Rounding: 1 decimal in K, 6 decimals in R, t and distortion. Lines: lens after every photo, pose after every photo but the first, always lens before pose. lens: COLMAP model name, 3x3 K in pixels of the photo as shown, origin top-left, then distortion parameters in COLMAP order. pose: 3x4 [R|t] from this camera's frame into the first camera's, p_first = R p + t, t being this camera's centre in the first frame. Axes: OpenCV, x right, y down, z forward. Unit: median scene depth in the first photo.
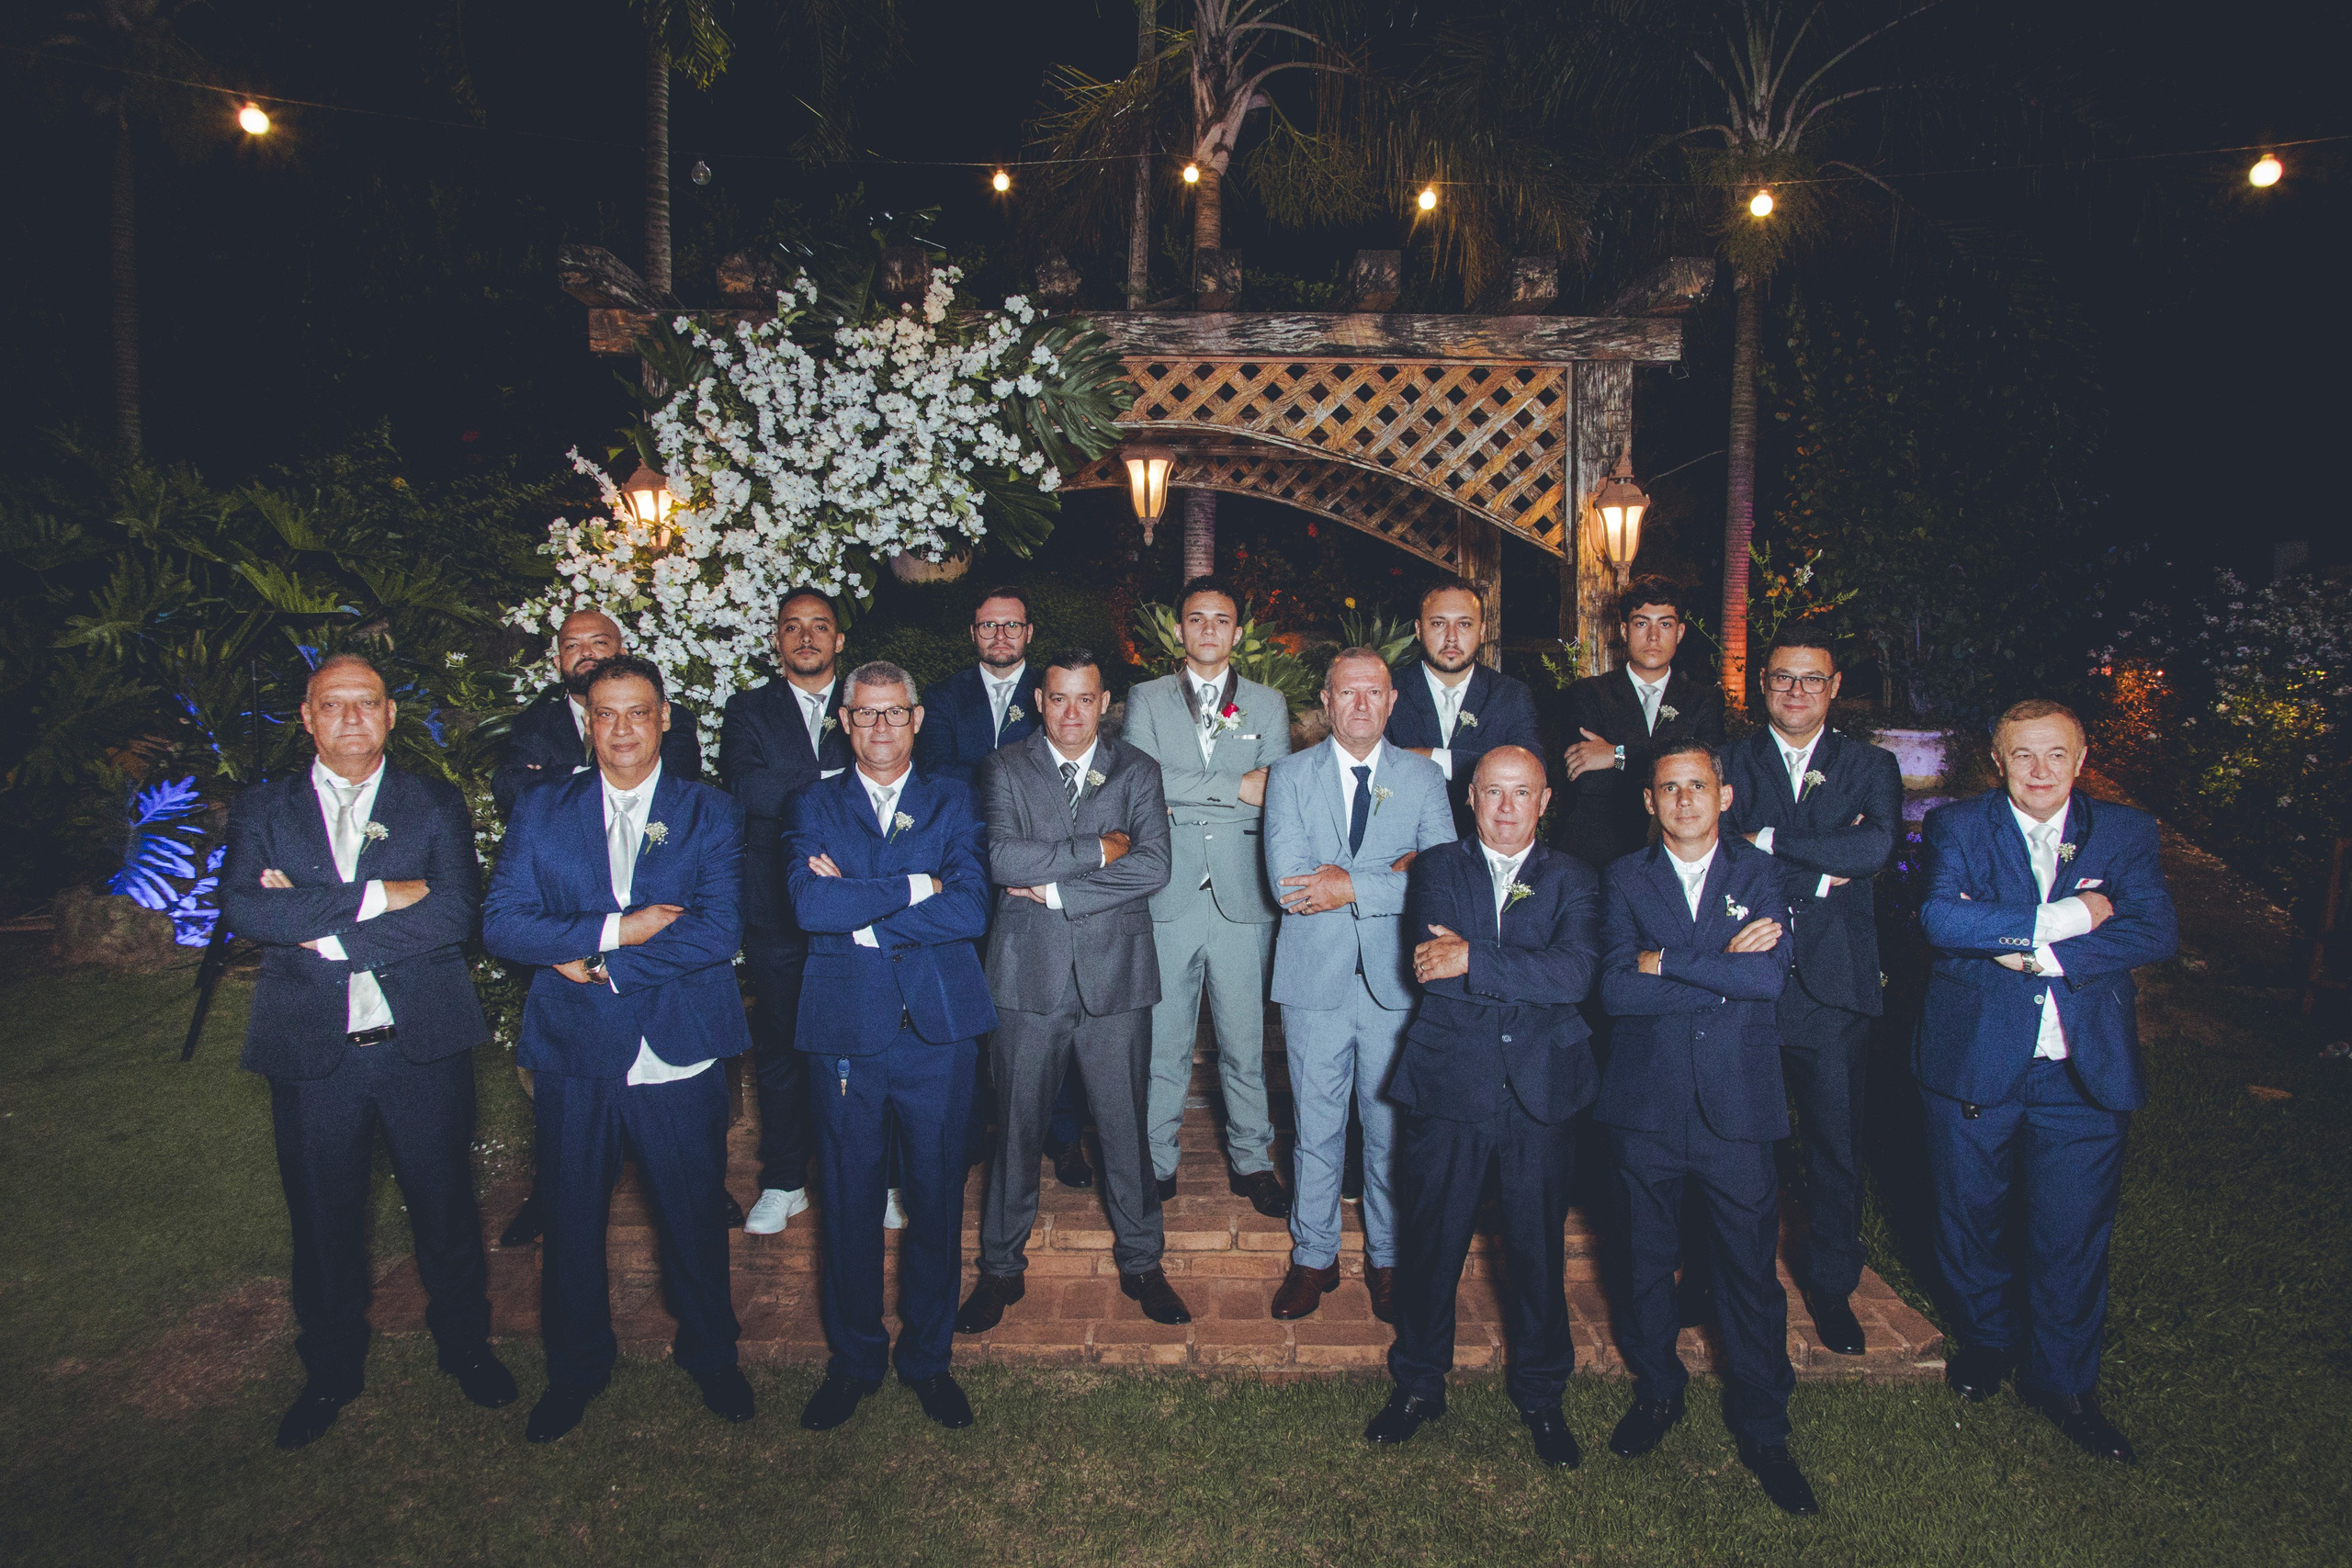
lens RADIAL K [[1518.9, 0, 1178.0], [0, 1518.9, 783.8], [0, 0, 1]] dist [-0.023149, 0.004806]
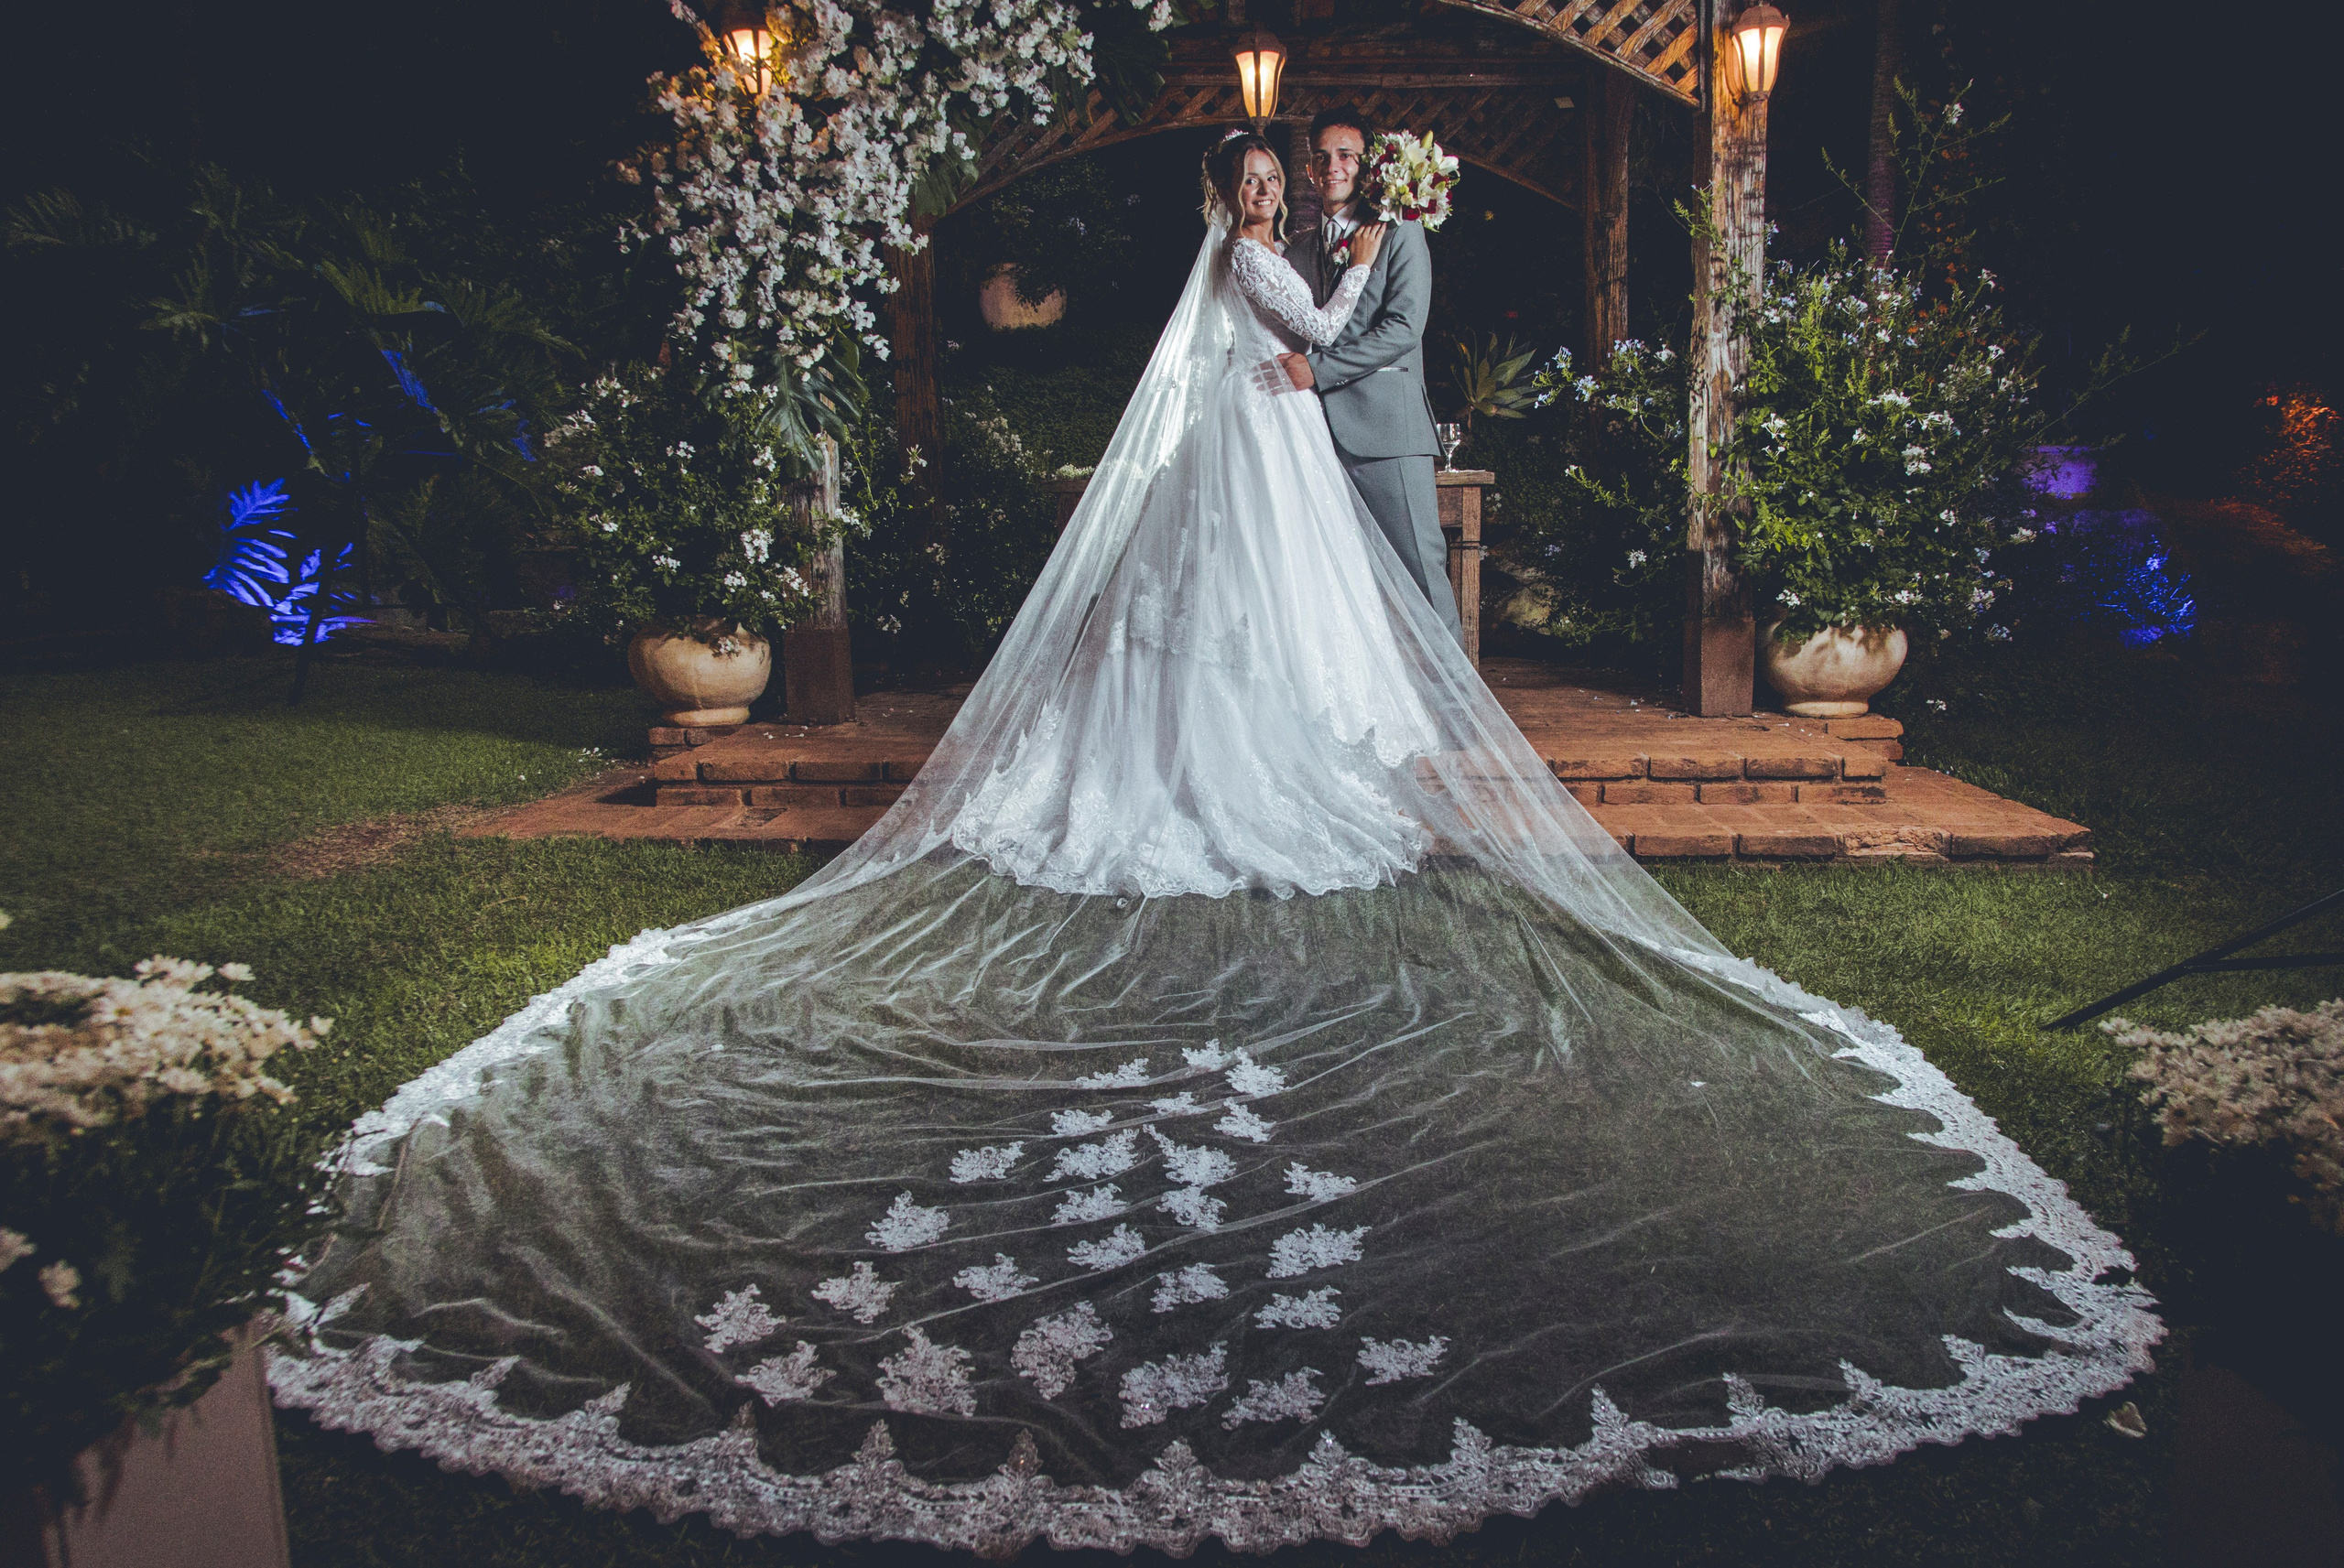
lens RADIAL K [[1589.9, 0, 1227.1], [0, 1589.9, 777.4], [0, 0, 1]] dist [-0.022434, 0.001762]
pose [[0.999478, -0.009796, -0.030771, -0.015604], [0.011636, 0.998117, 0.060219, 0.214656], [0.030123, -0.060546, 0.997711, -0.028661]]
